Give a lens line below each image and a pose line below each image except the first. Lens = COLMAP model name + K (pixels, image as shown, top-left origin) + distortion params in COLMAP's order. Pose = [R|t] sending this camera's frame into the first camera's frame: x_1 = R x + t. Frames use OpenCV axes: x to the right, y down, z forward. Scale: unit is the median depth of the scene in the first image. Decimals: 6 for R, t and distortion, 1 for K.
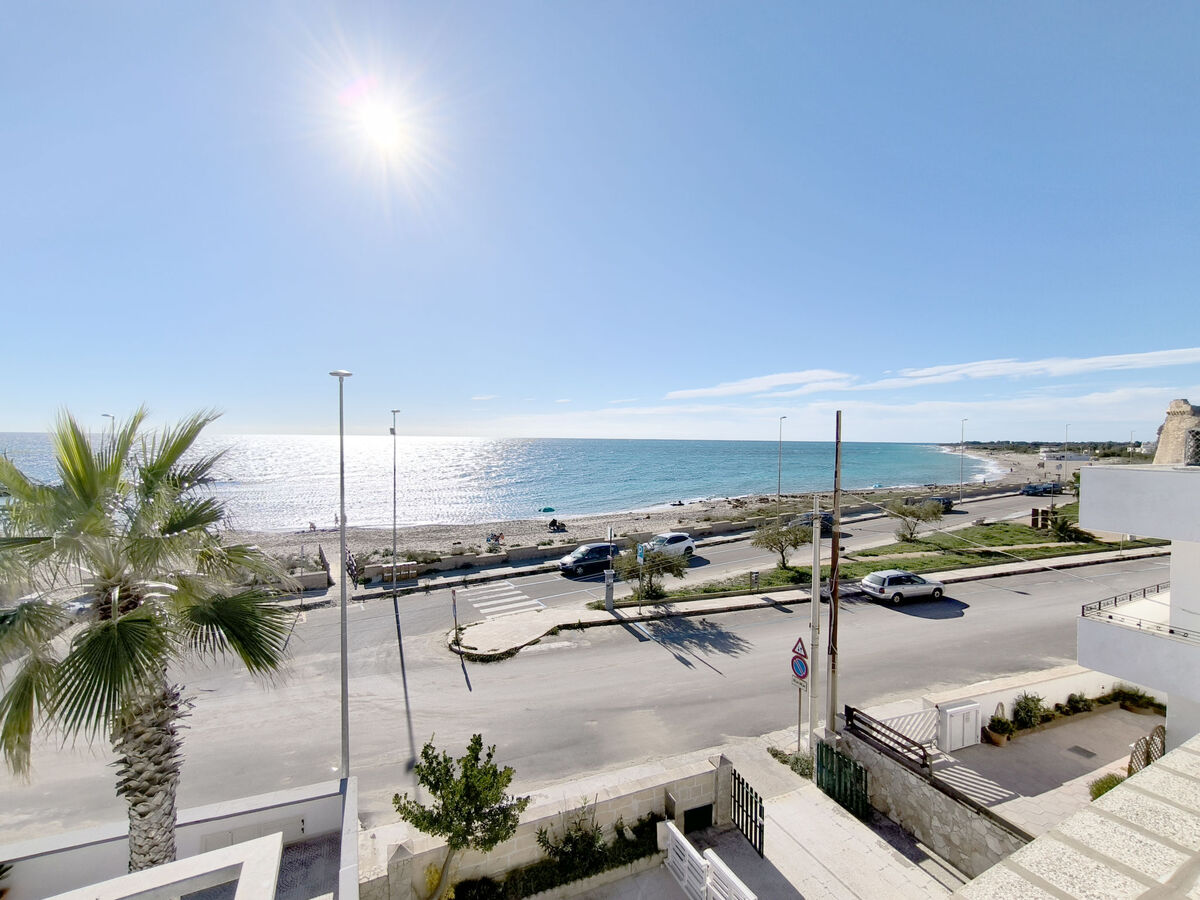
lens RADIAL K [[516.5, 0, 600.0], [0, 516.5, 450.0], [0, 0, 1]] dist [-0.015225, 0.008742]
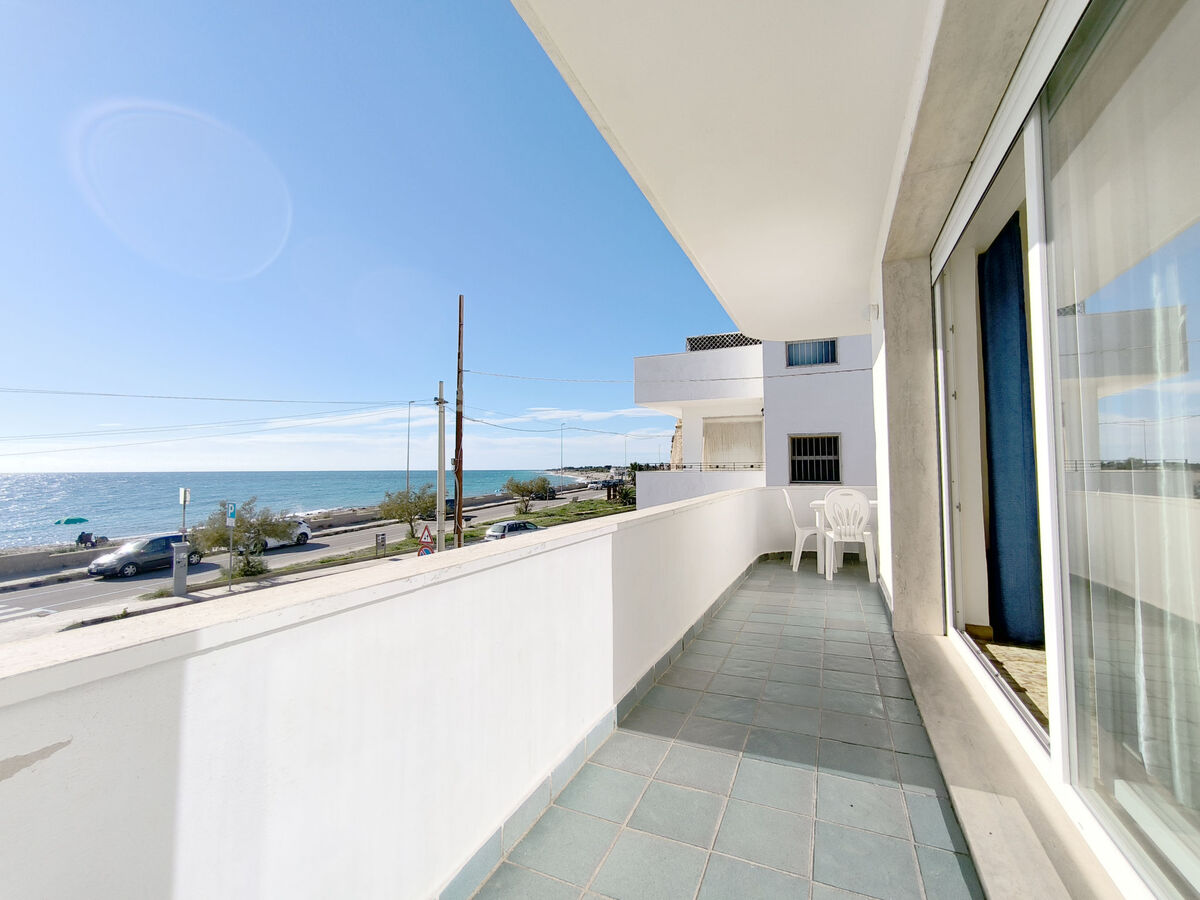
lens RADIAL K [[516.5, 0, 600.0], [0, 516.5, 450.0], [0, 0, 1]] dist [-0.015225, 0.008742]
pose [[0.772308, 0.012271, 0.635130, 0.008270], [0.026726, 0.998301, -0.051785, 0.101264], [-0.634686, 0.056968, 0.770667, 0.013367]]
